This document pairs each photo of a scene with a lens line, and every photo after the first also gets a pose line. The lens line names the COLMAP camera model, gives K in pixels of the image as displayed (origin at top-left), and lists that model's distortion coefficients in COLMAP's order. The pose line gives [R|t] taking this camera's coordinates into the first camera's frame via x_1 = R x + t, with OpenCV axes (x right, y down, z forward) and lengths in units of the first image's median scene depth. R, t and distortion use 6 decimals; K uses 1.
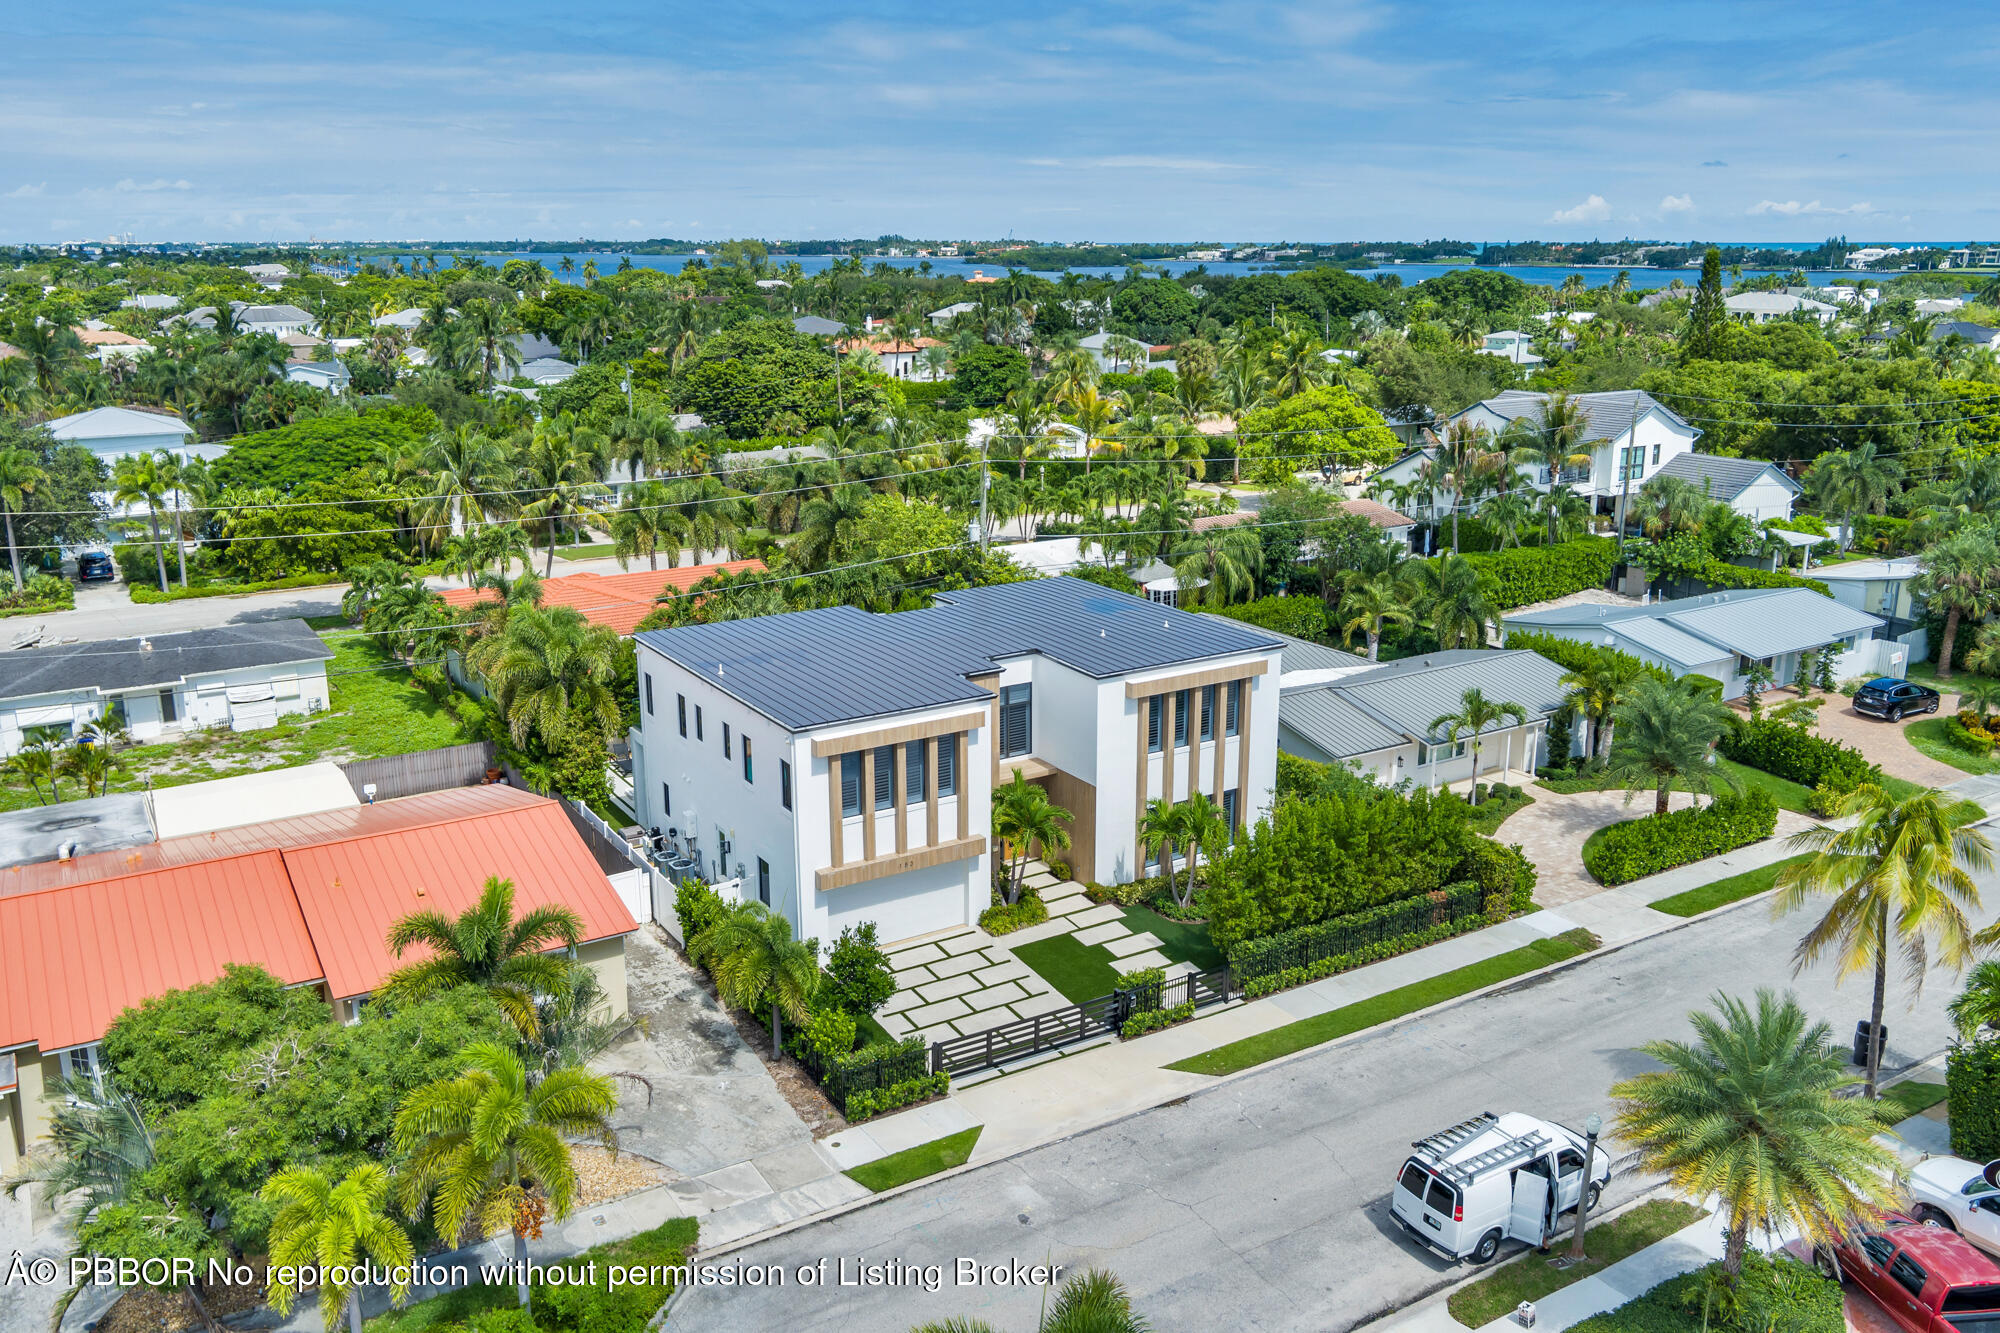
lens RADIAL K [[1587.1, 0, 1000.0], [0, 1587.1, 666.5], [0, 0, 1]] dist [-0.041759, 0.055866]
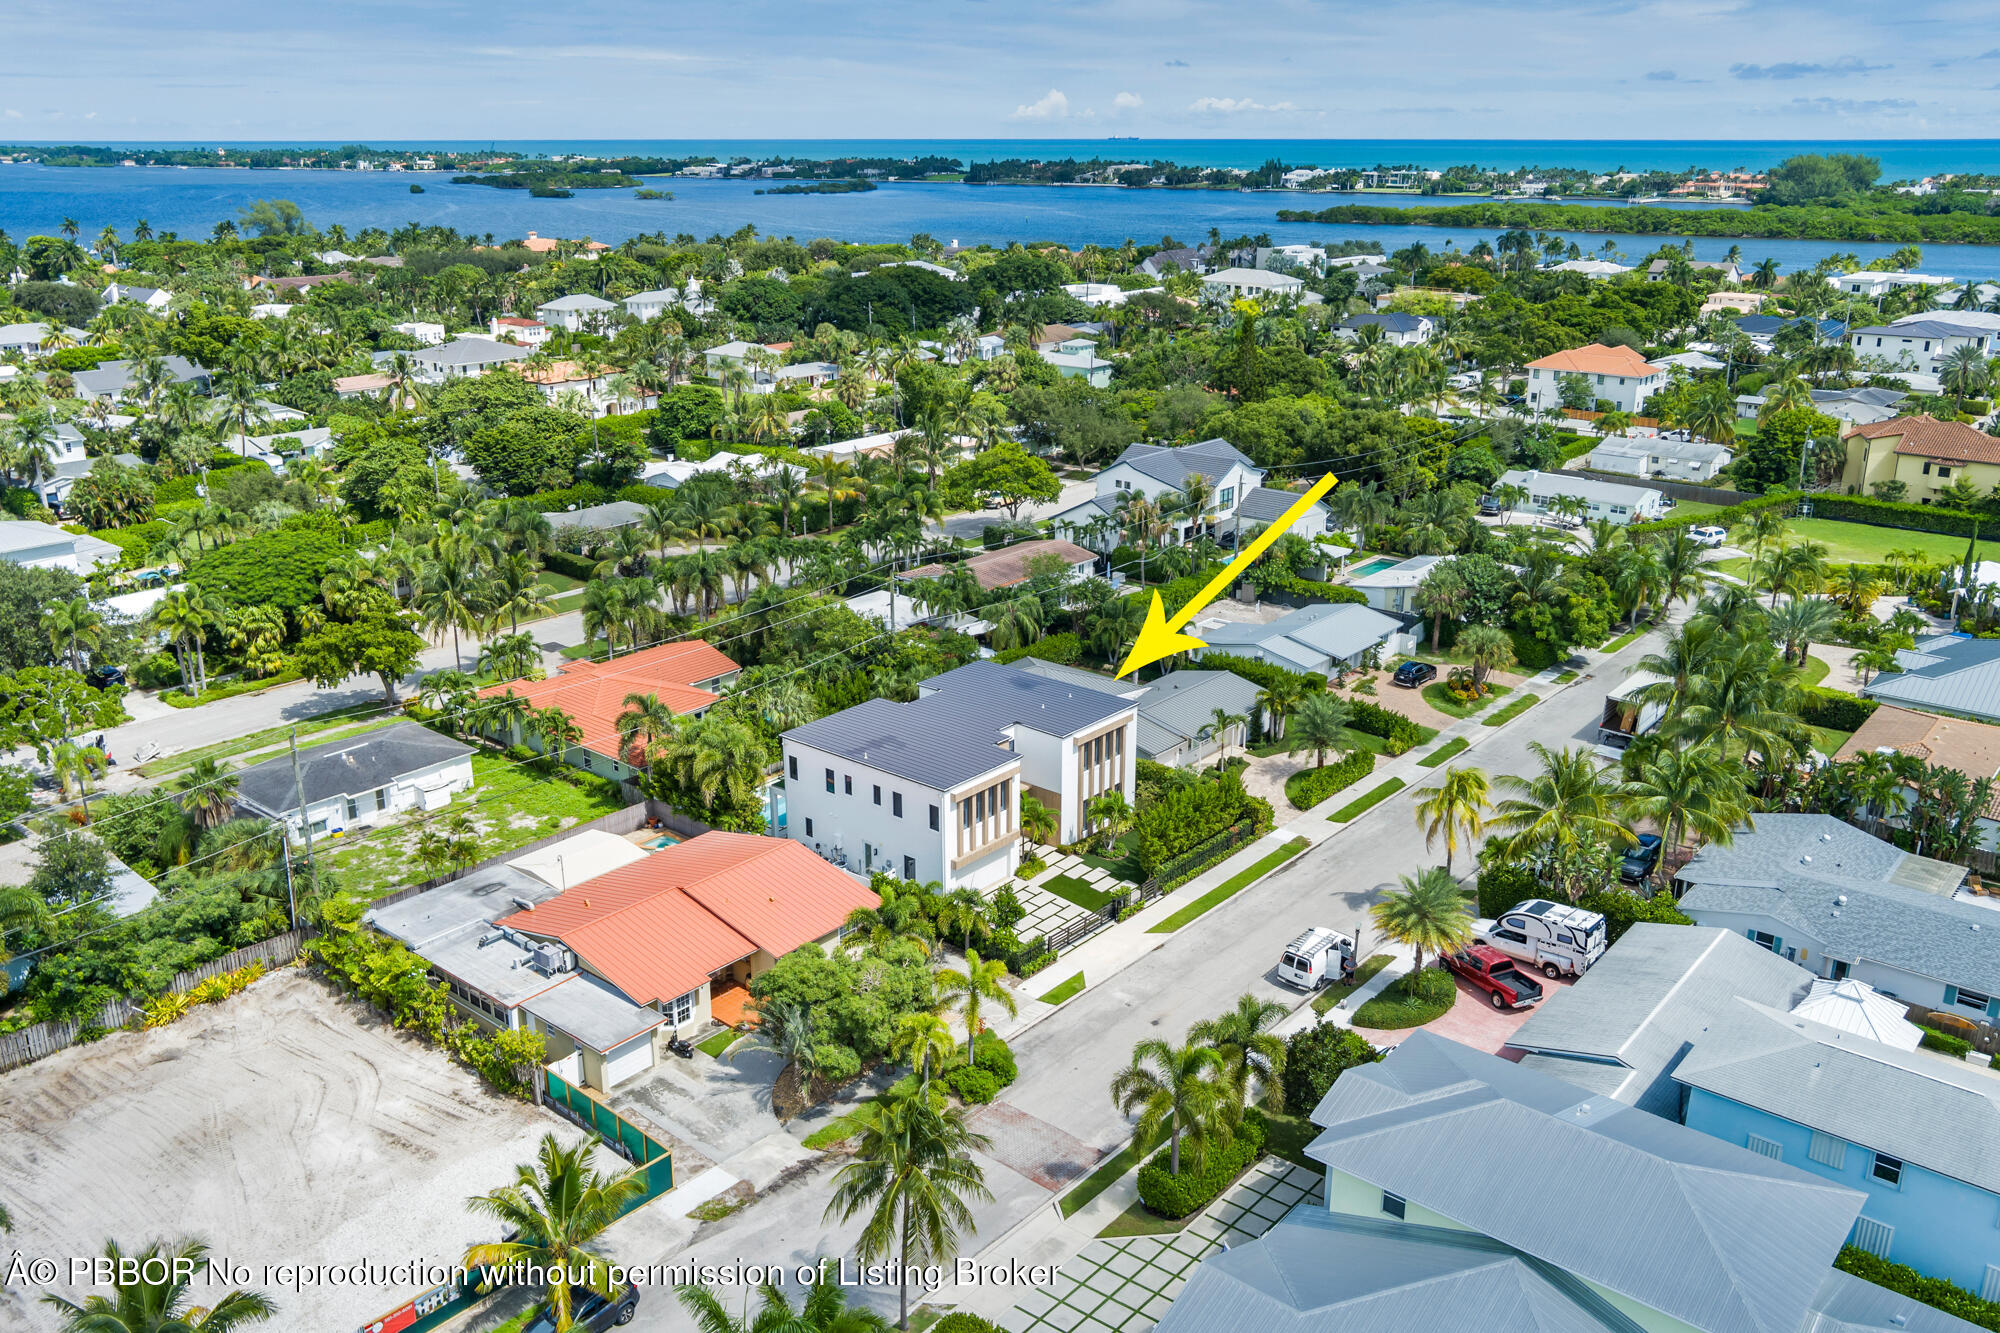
lens RADIAL K [[1562.6, 0, 1000.0], [0, 1562.6, 666.5], [0, 0, 1]] dist [-0.008724, -0.005522]
pose [[0.951291, -0.095574, 0.293107, -0.473395], [0.077706, 0.994370, 0.072037, -0.187832], [-0.298342, -0.045752, 0.953362, -0.645437]]
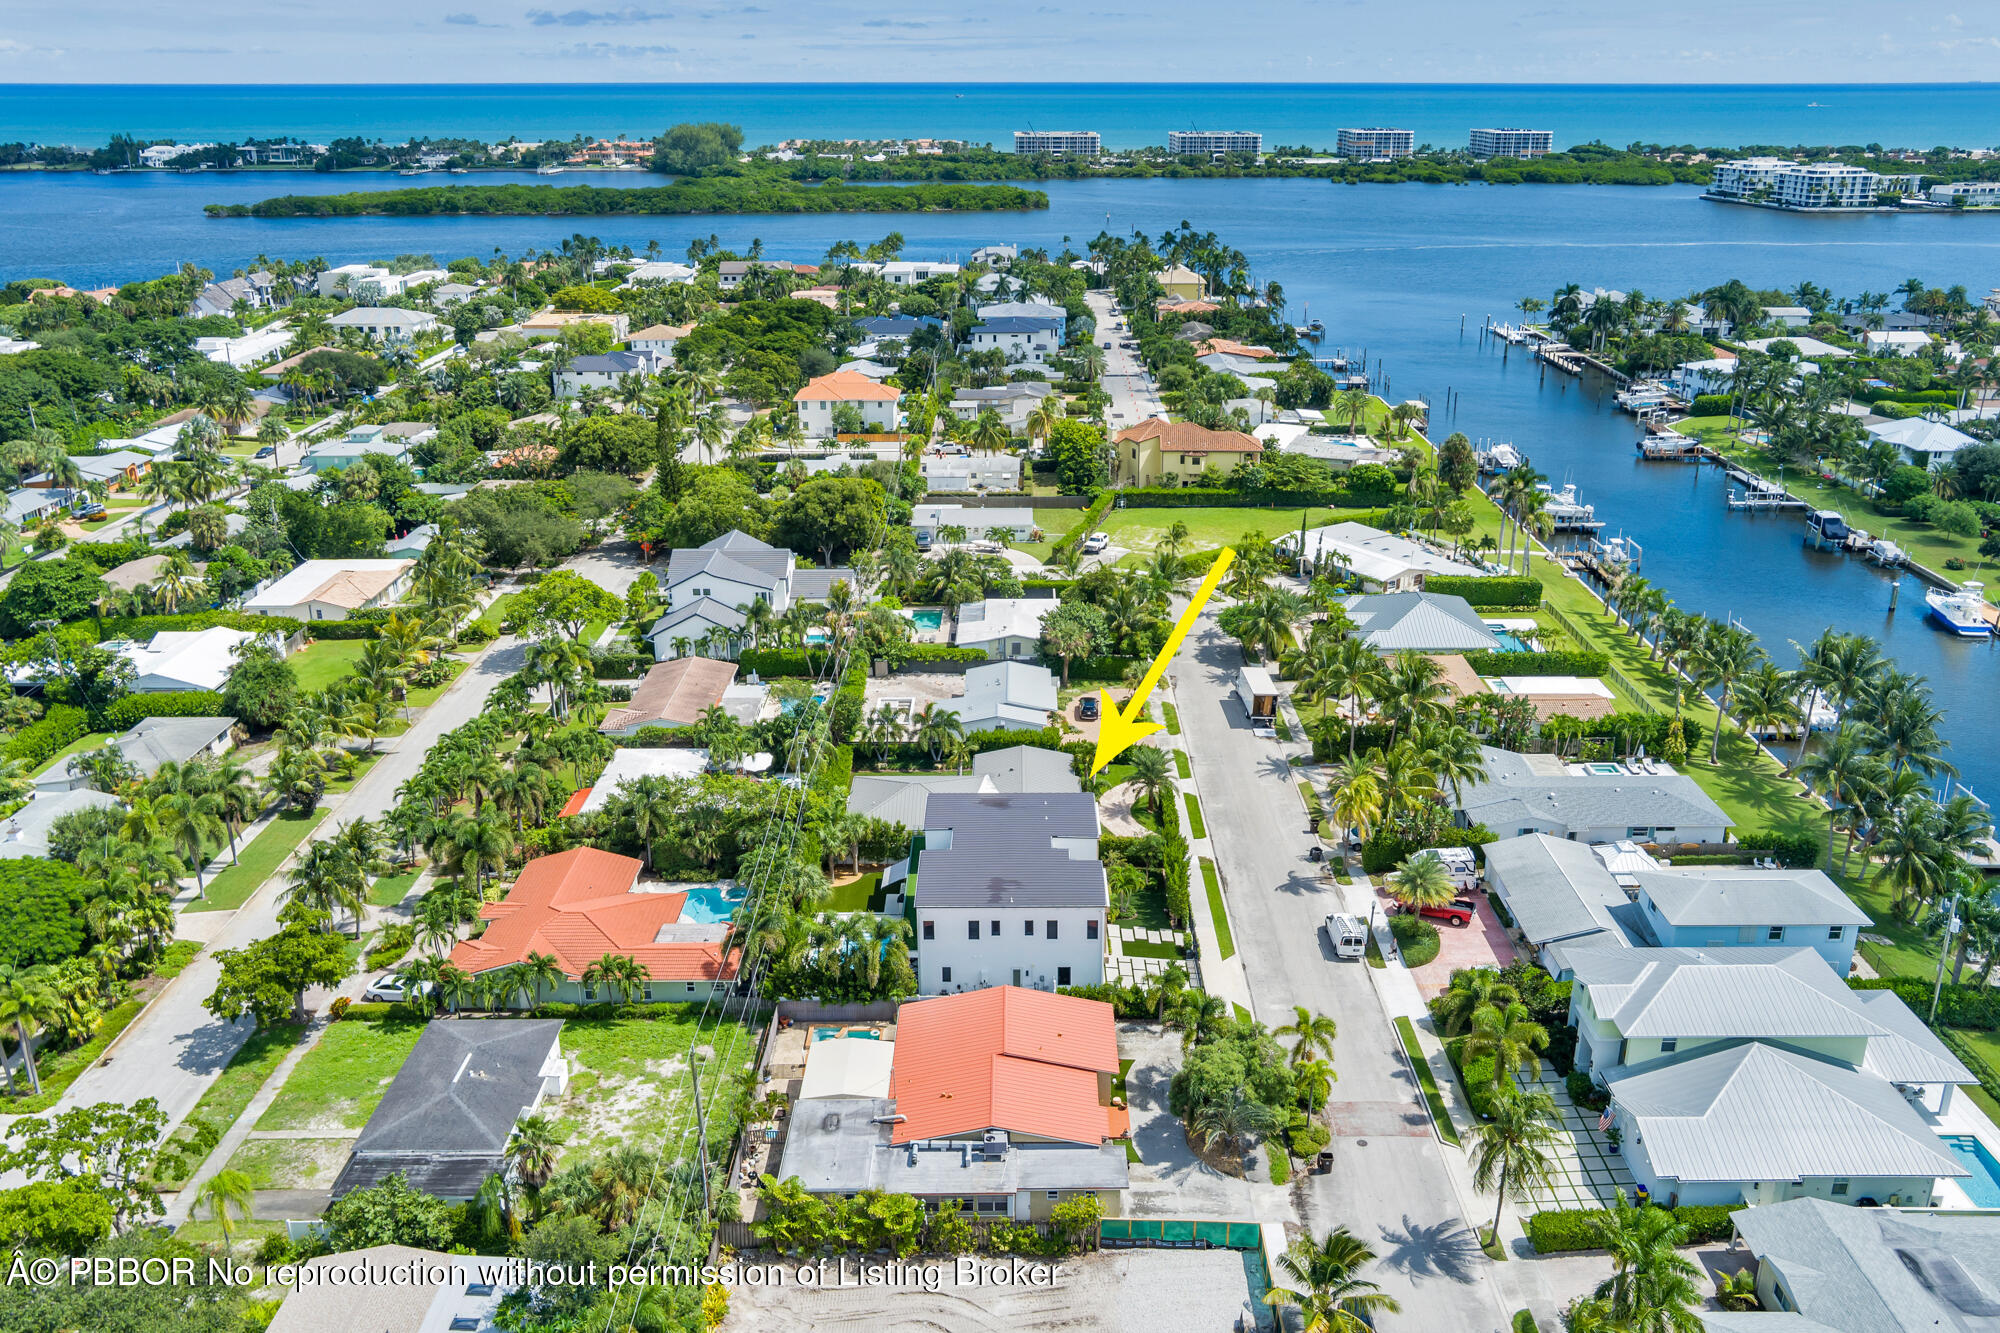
lens RADIAL K [[1562.6, 0, 1000.0], [0, 1562.6, 666.5], [0, 0, 1]] dist [-0.008724, -0.005522]
pose [[0.534460, -0.294022, 0.792404, -1.568618], [0.223803, 0.953307, 0.202775, -0.650765], [-0.815024, 0.068967, 0.575308, -0.222774]]
